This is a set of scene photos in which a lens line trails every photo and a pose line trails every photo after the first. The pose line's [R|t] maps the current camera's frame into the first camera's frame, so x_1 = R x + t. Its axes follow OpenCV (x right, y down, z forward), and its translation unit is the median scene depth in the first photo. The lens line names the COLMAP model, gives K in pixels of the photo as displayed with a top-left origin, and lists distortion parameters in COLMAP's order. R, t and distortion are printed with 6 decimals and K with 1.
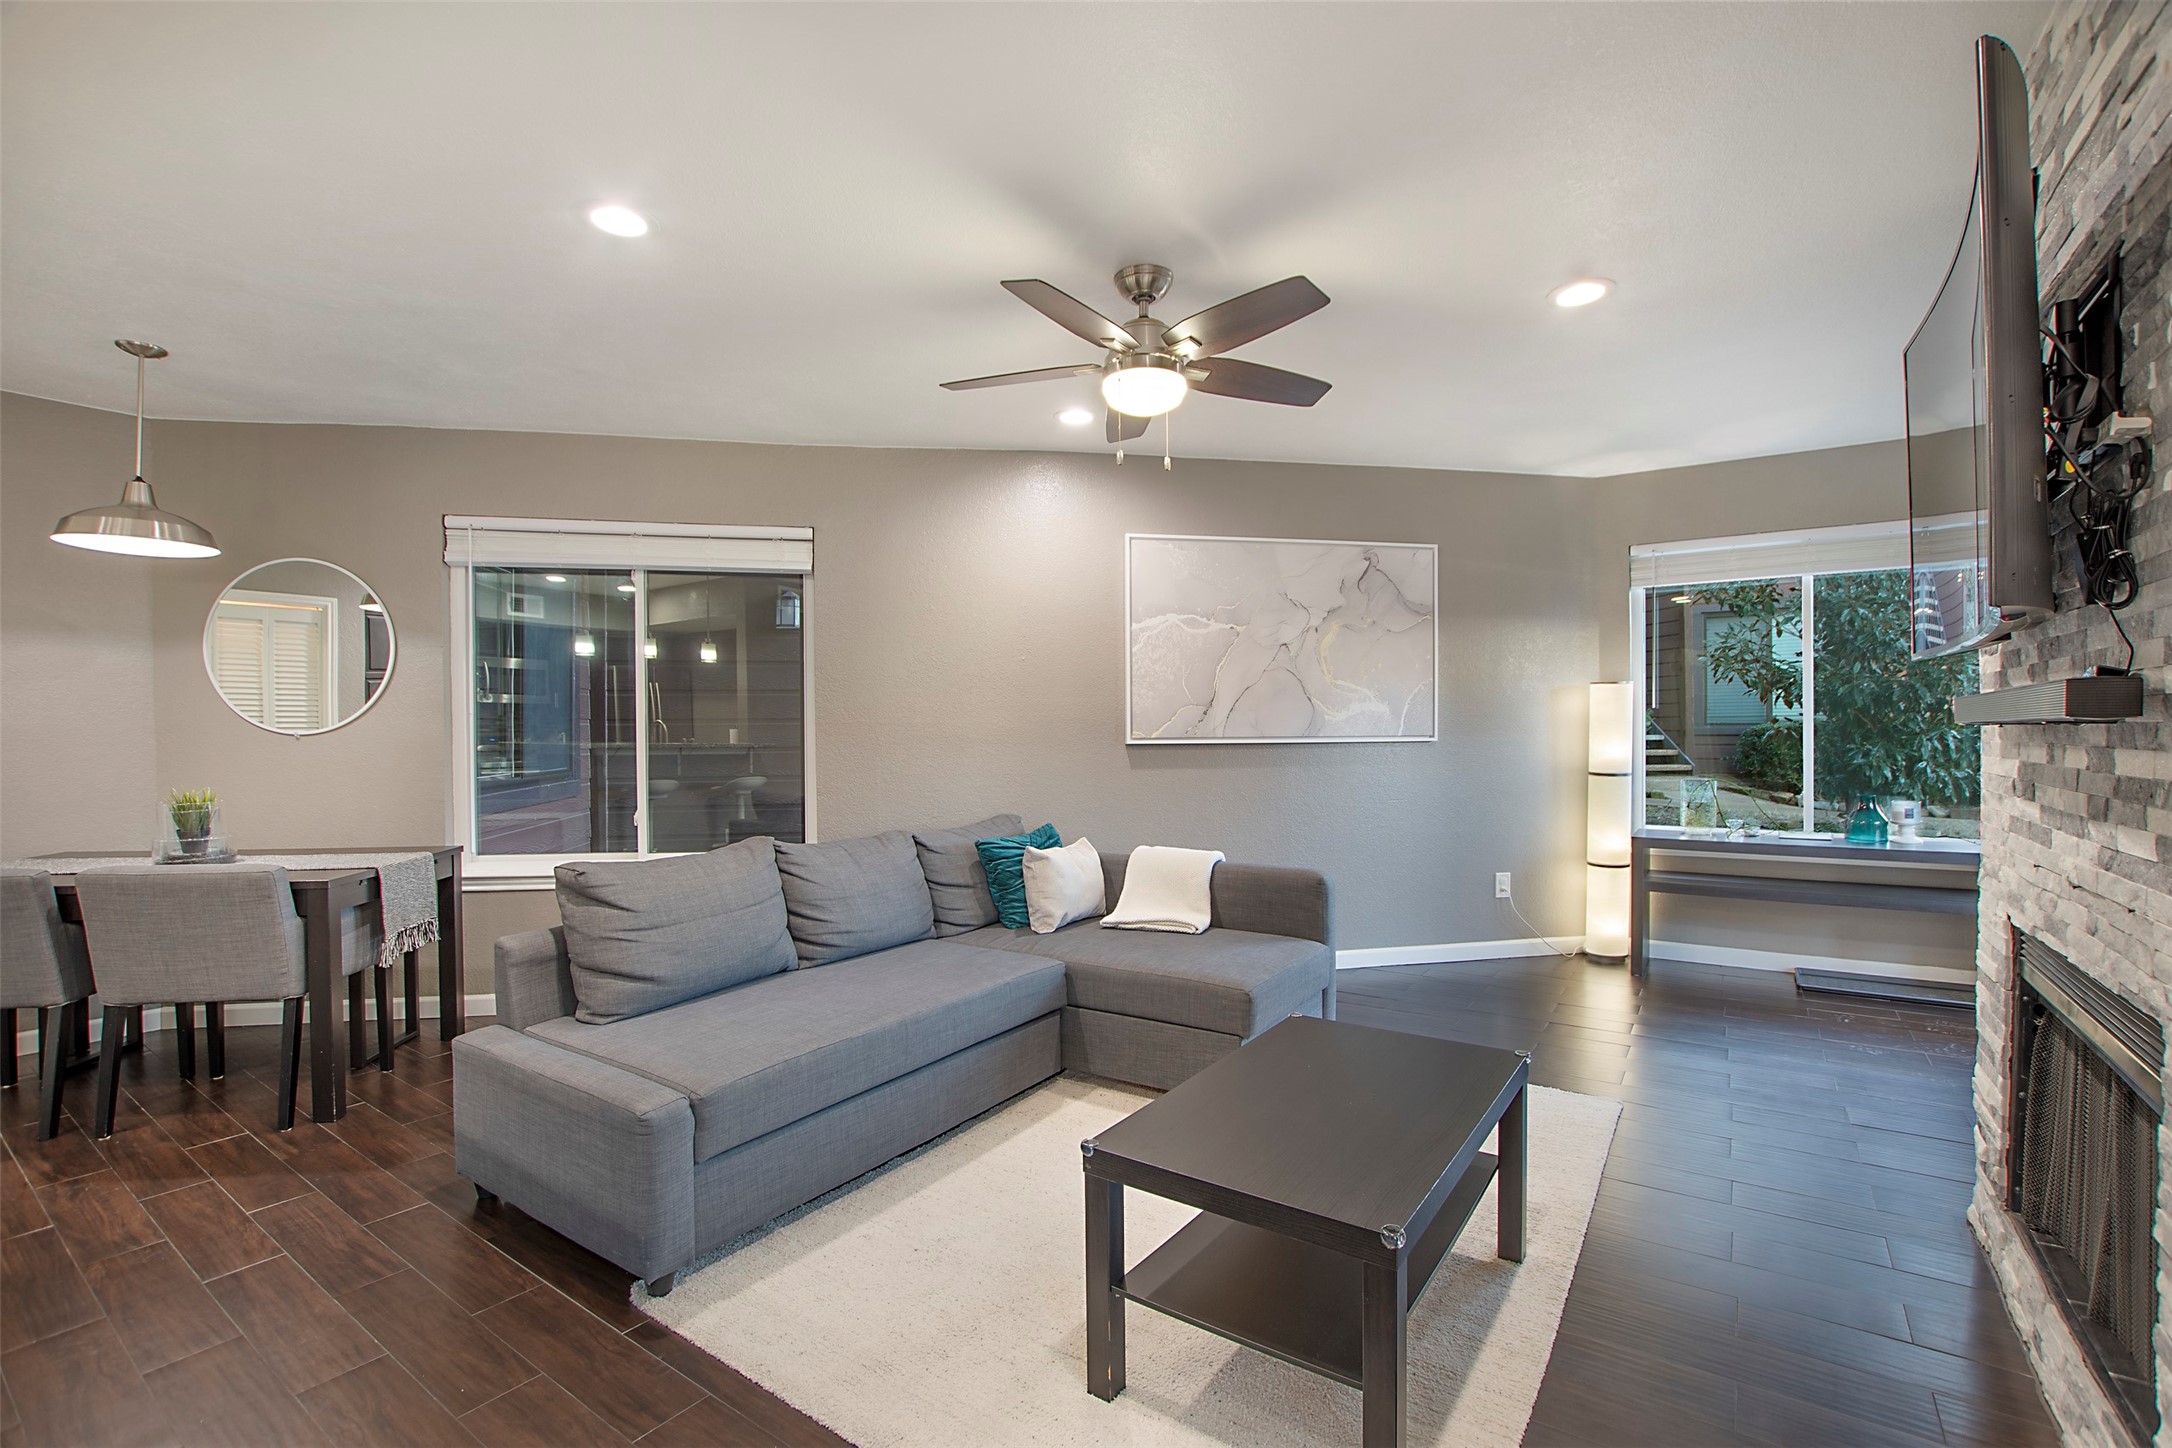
lens RADIAL K [[964.7, 0, 1077.0], [0, 964.7, 735.1], [0, 0, 1]] dist [-0.032562, 0.002702]
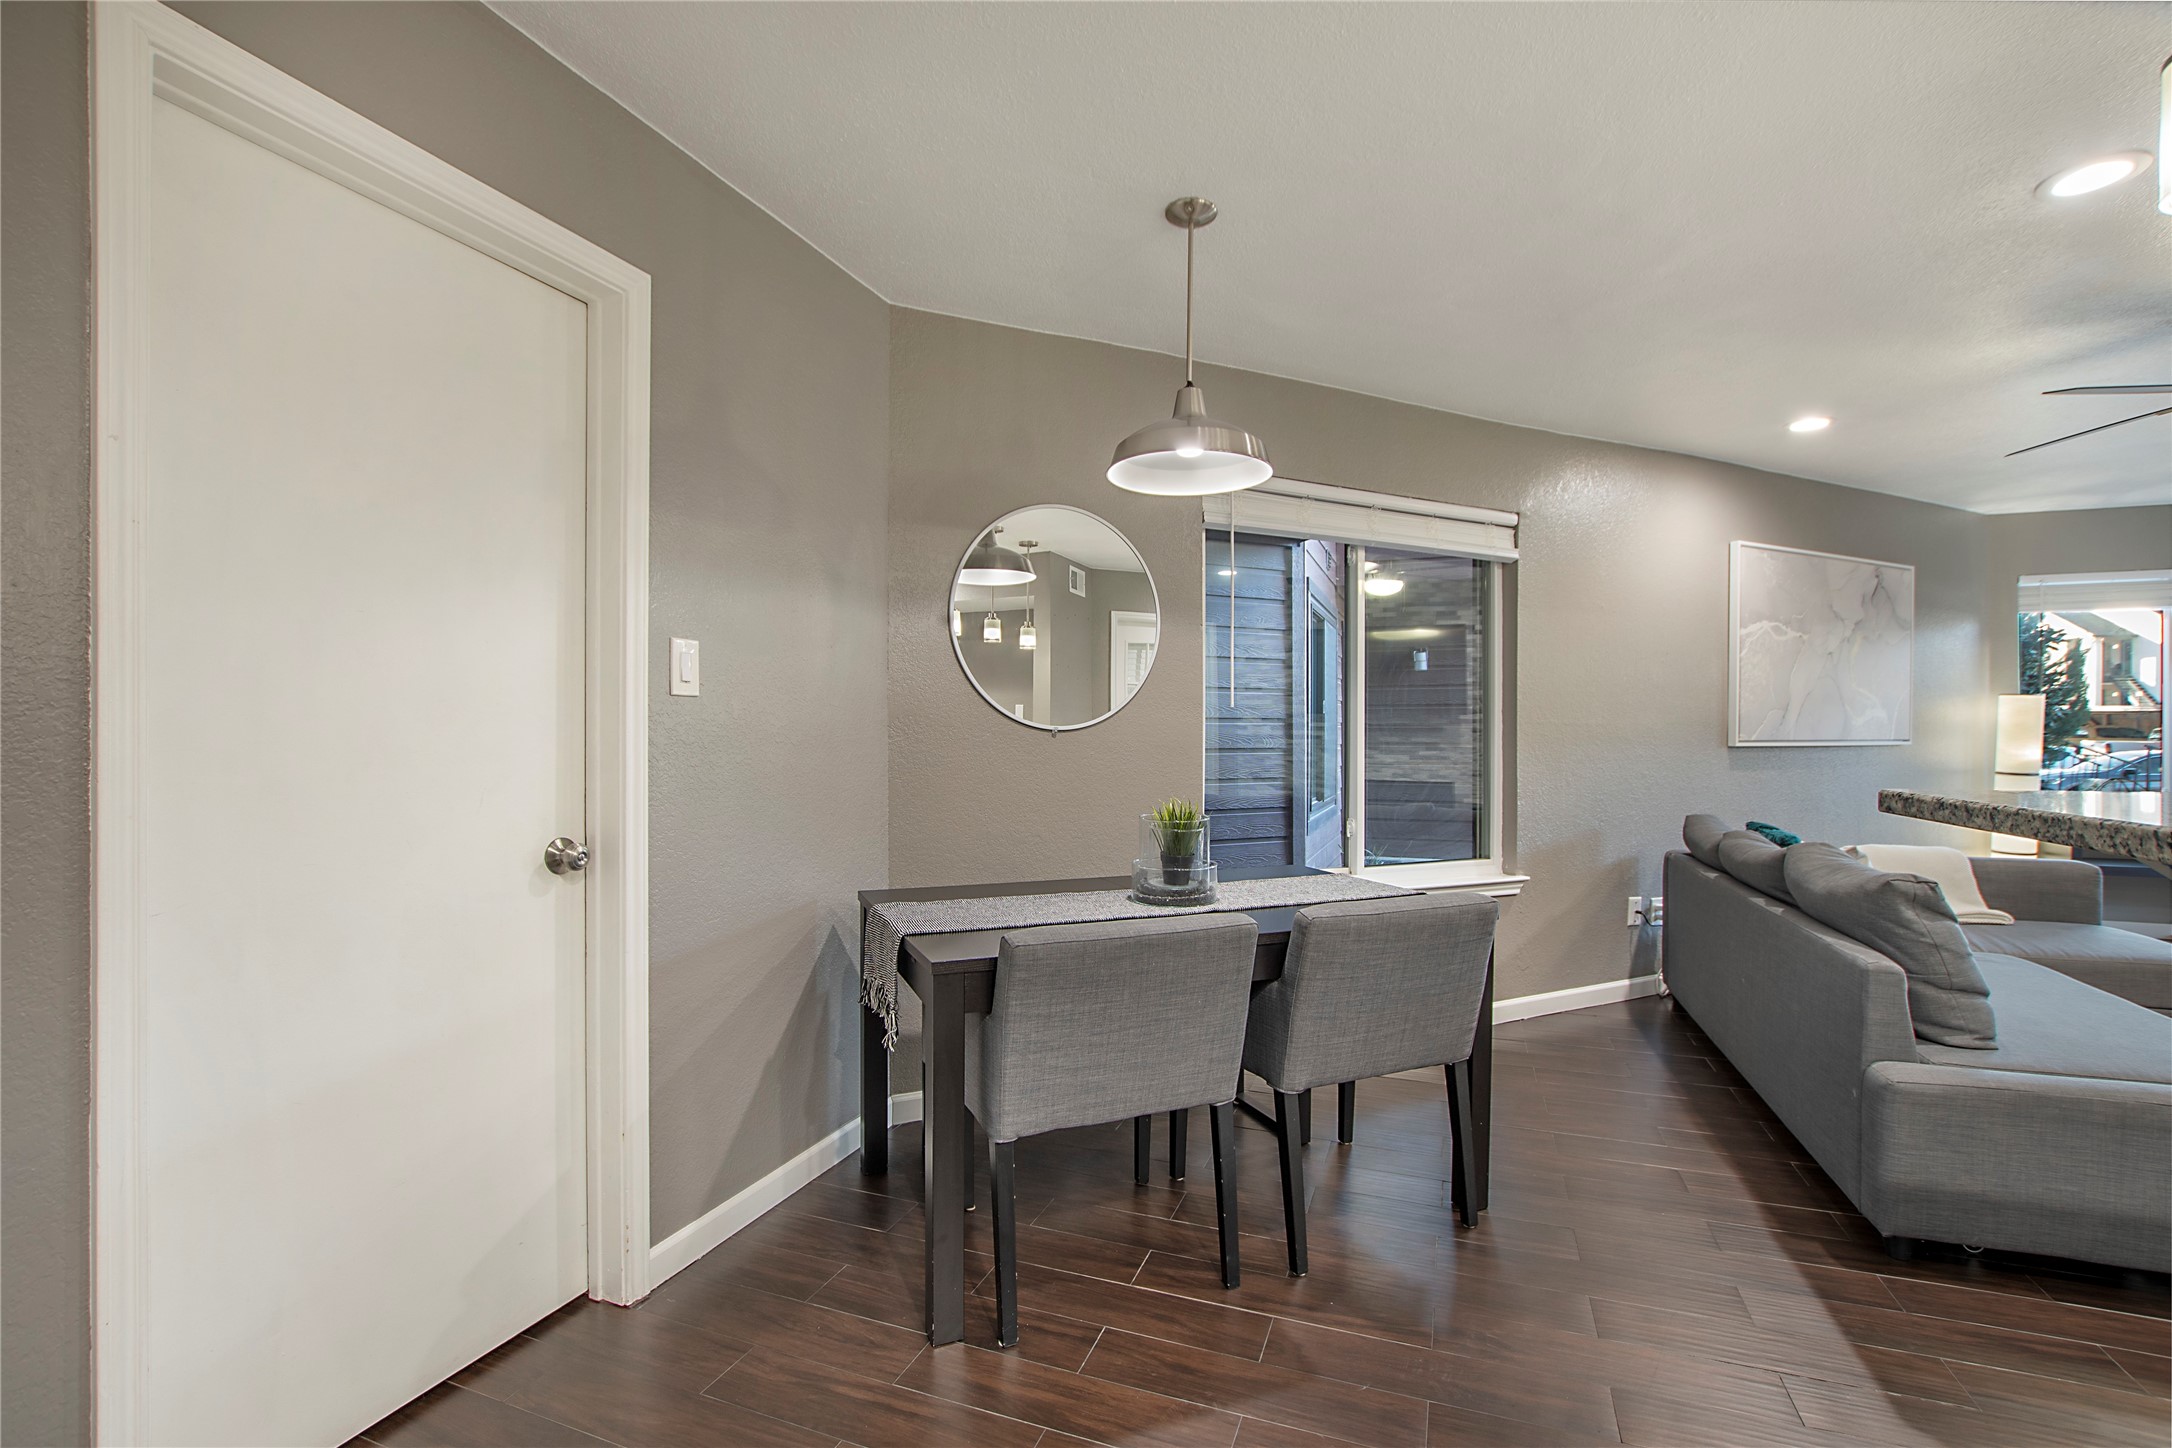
lens RADIAL K [[964.7, 0, 1082.8], [0, 964.7, 737.1], [0, 0, 1]] dist [-0.032562, 0.002702]
pose [[0.972130, 0.004999, 0.234387, -0.841686], [-0.003473, 0.999970, -0.006923, 0.008546], [-0.234415, 0.005916, 0.972119, 0.183029]]
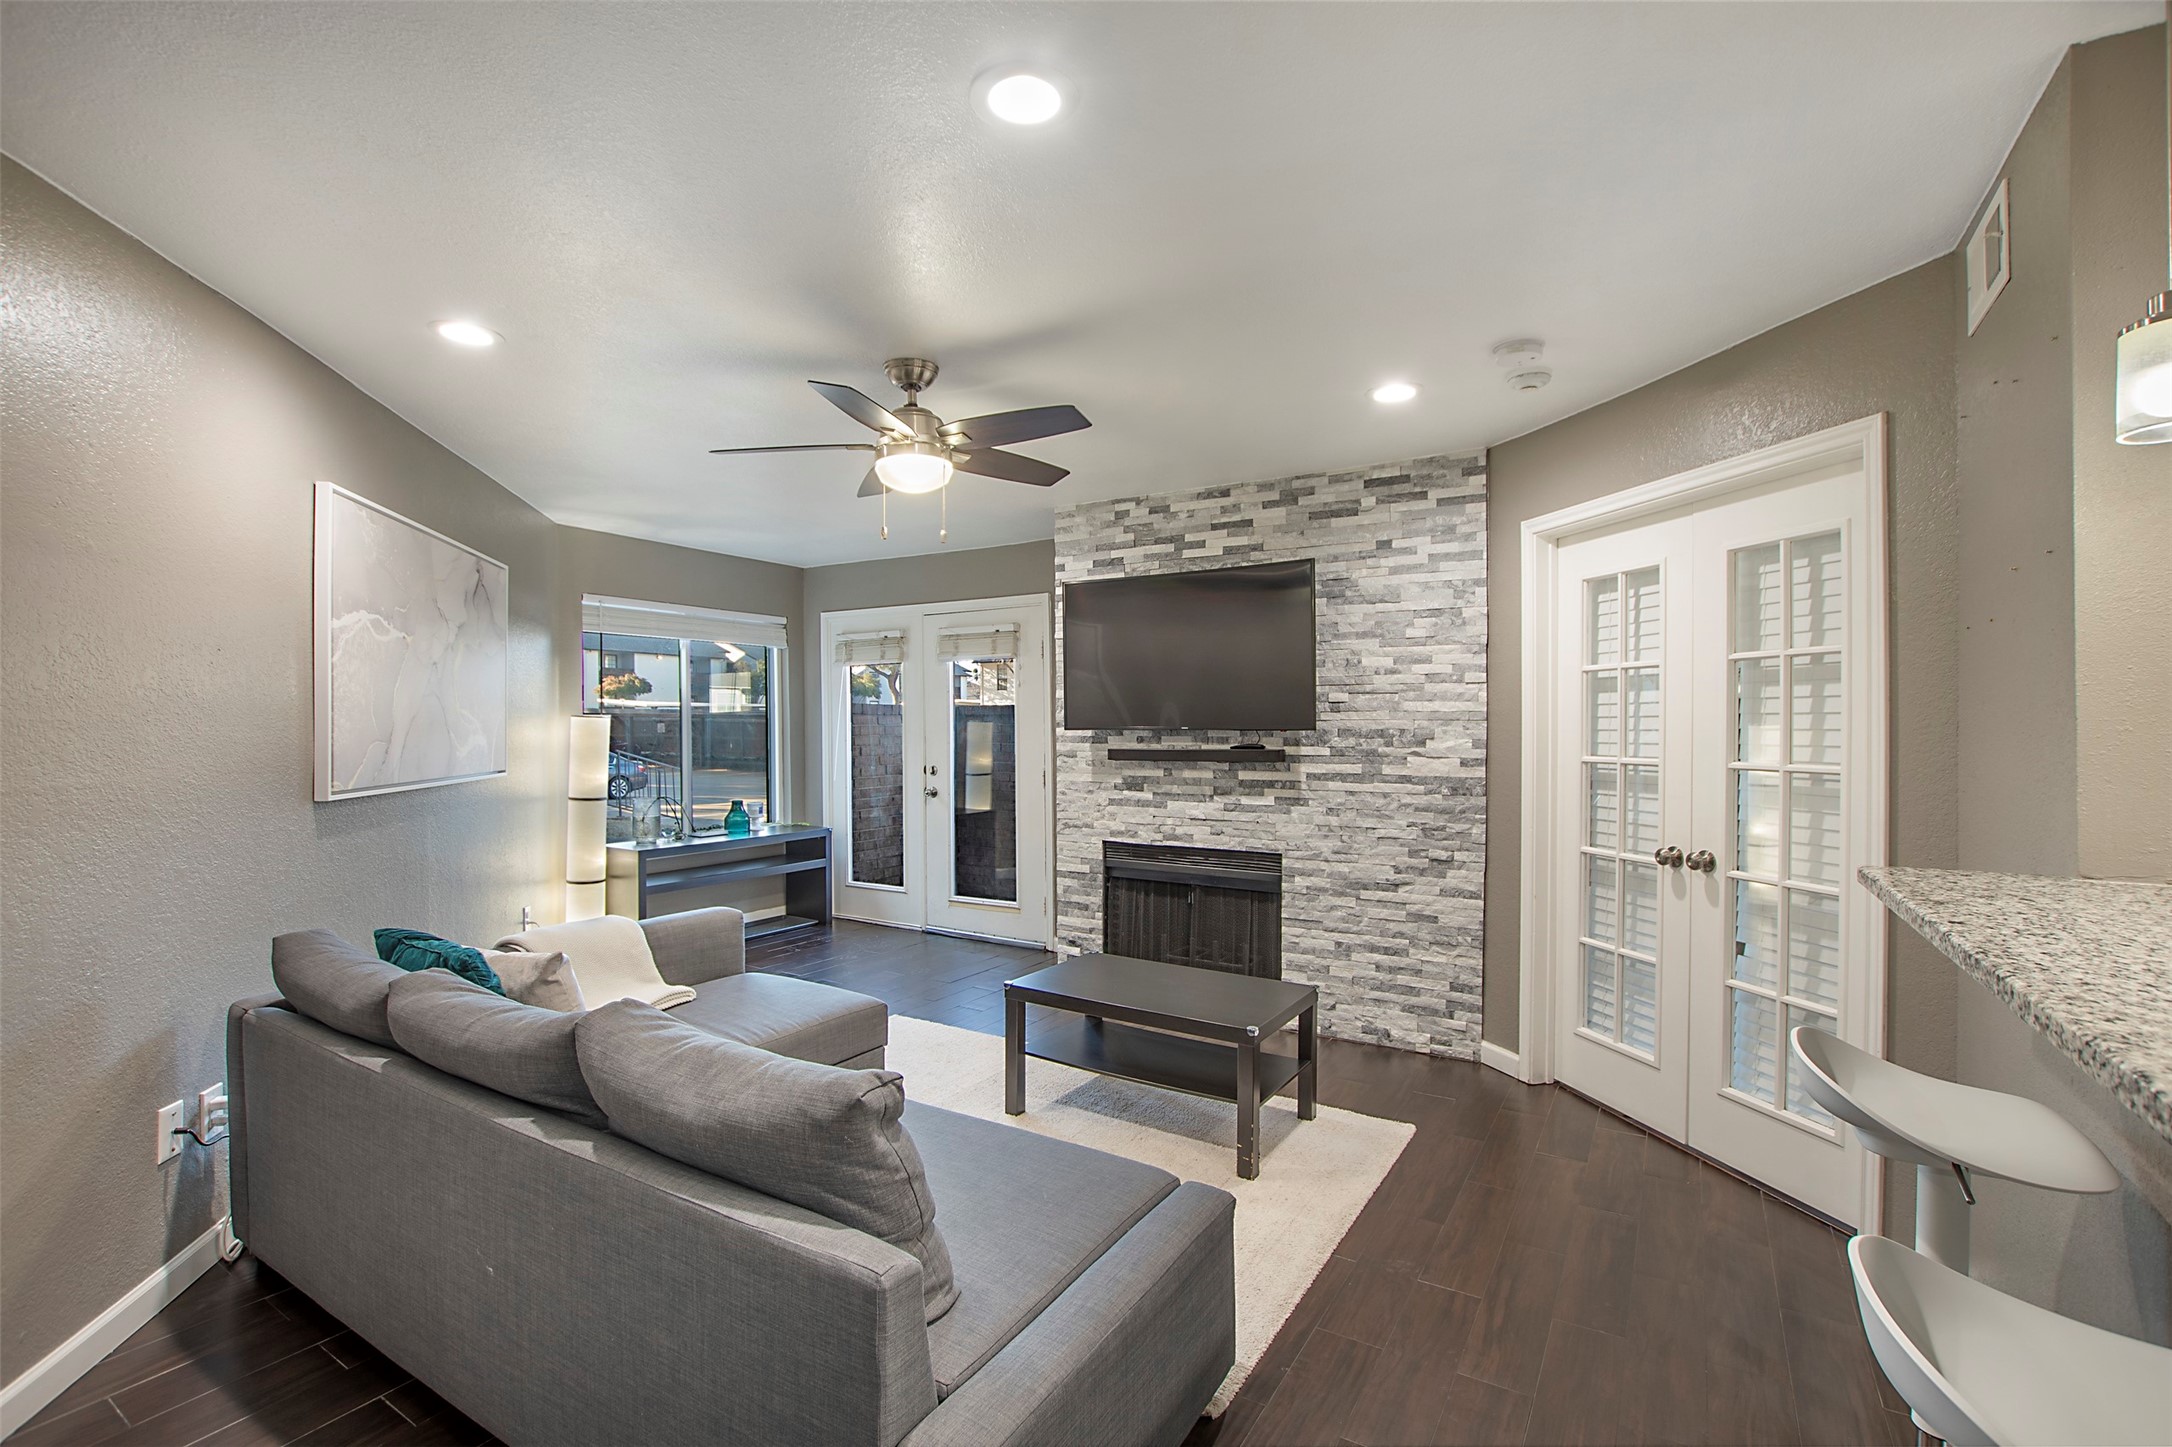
lens RADIAL K [[964.7, 0, 1089.3], [0, 964.7, 727.4], [0, 0, 1]] dist [-0.032562, 0.002702]
pose [[-0.057760, 0.005410, 0.998316, -0.609077], [0.009844, 0.999940, -0.004849, -0.032430], [-0.998282, 0.009547, -0.057810, 0.513957]]
